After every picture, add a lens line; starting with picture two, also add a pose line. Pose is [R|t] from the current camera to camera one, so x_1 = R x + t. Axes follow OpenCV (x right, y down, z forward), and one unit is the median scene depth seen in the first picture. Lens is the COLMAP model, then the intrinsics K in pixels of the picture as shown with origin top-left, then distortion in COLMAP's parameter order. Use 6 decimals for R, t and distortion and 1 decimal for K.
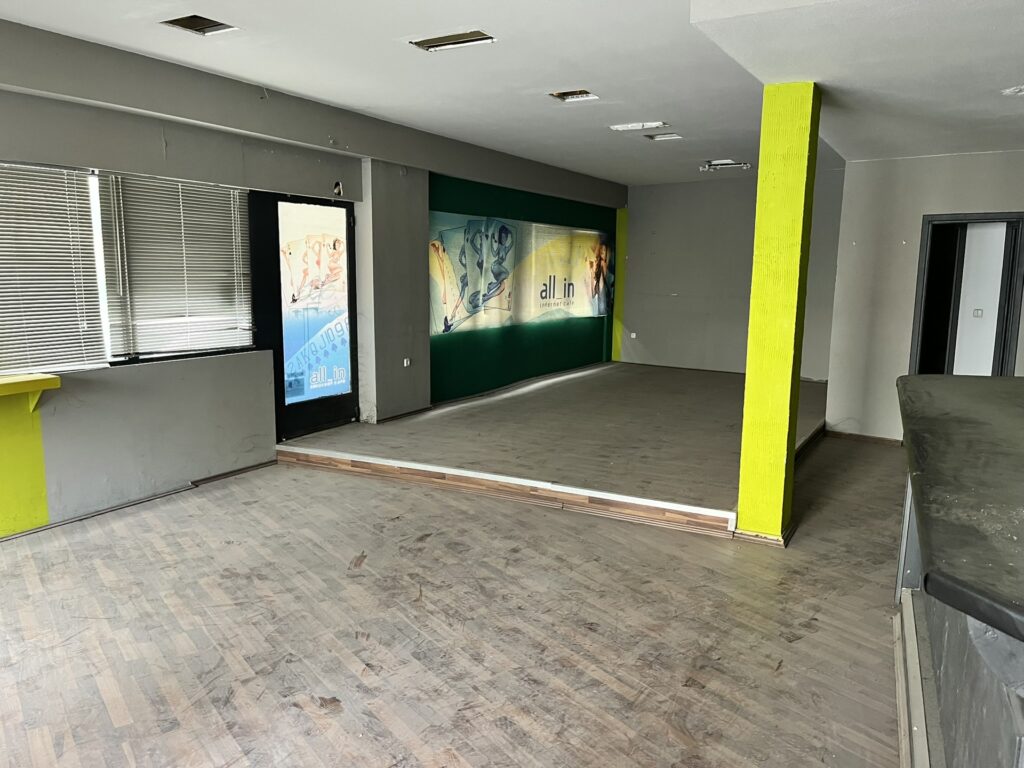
lens RADIAL K [[782.3, 0, 512.8], [0, 782.3, 385.9], [0, 0, 1]] dist [0.067749, -0.091955]
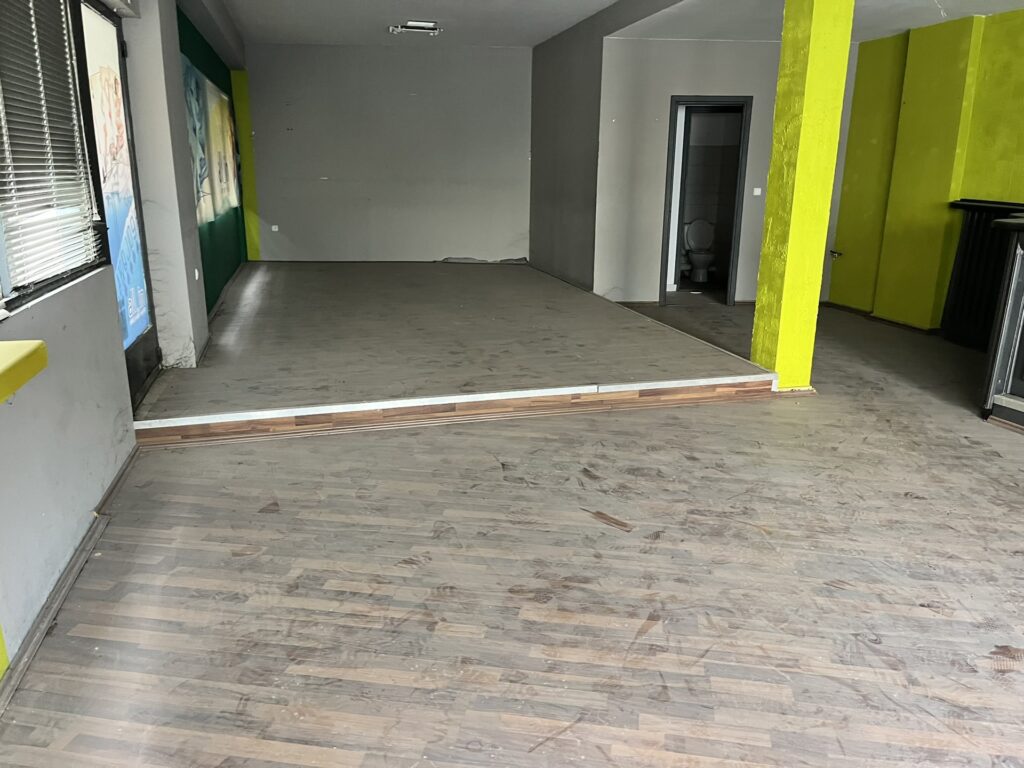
lens RADIAL K [[782.3, 0, 512.8], [0, 782.3, 385.9], [0, 0, 1]] dist [0.067749, -0.091955]
pose [[0.713584, -0.189656, 0.674409, -0.636874], [0.101685, 0.980504, 0.168144, -0.032930], [-0.693150, -0.051407, 0.718957, 0.456170]]
